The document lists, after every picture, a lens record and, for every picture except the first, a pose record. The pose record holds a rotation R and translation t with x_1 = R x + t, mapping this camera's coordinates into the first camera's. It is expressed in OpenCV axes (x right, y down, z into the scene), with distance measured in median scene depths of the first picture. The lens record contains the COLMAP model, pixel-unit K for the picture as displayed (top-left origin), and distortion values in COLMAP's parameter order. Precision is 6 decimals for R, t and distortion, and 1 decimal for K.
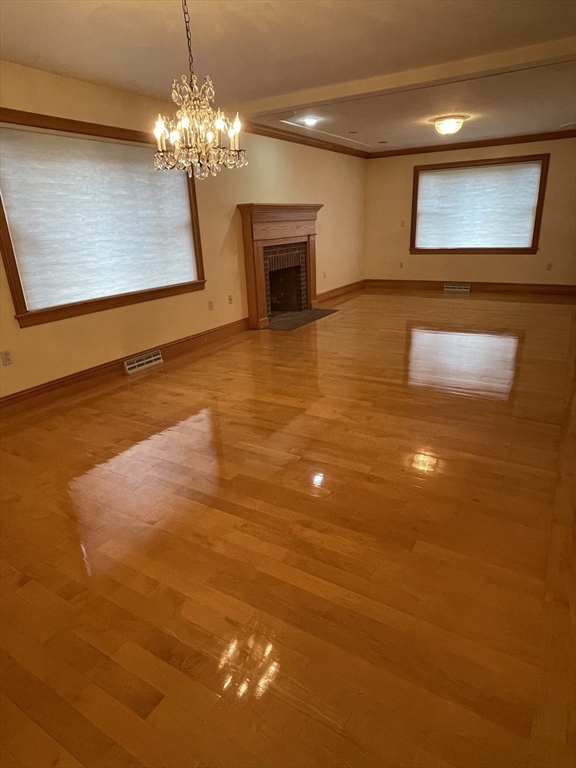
lens RADIAL K [[454.4, 0, 288.0], [0, 454.4, 384.0], [0, 0, 1]] dist [-0.002364, -0.000400]
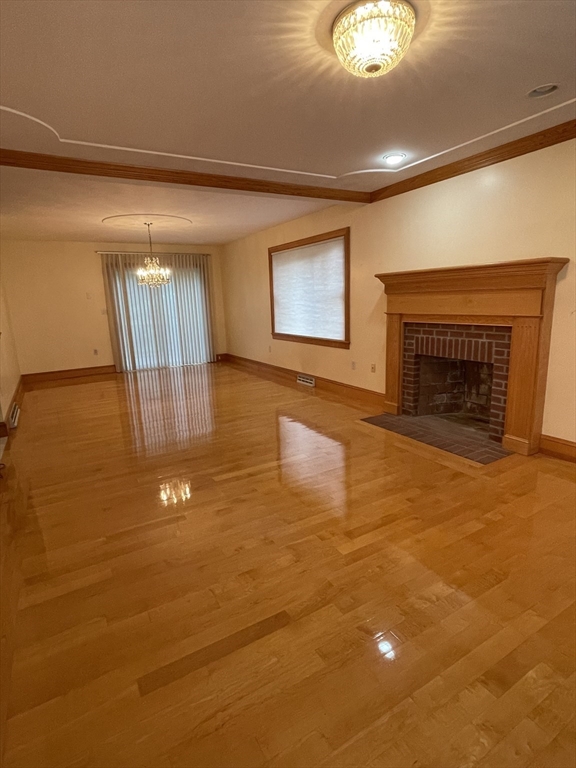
lens RADIAL K [[413.5, 0, 288.0], [0, 413.5, 384.0], [0, 0, 1]] dist [0.002592, 0.000105]
pose [[-0.464047, 0.237187, -0.853465, 0.845556], [-0.247293, 0.890490, 0.381934, -0.516528], [0.850592, 0.388292, -0.354574, 1.332194]]
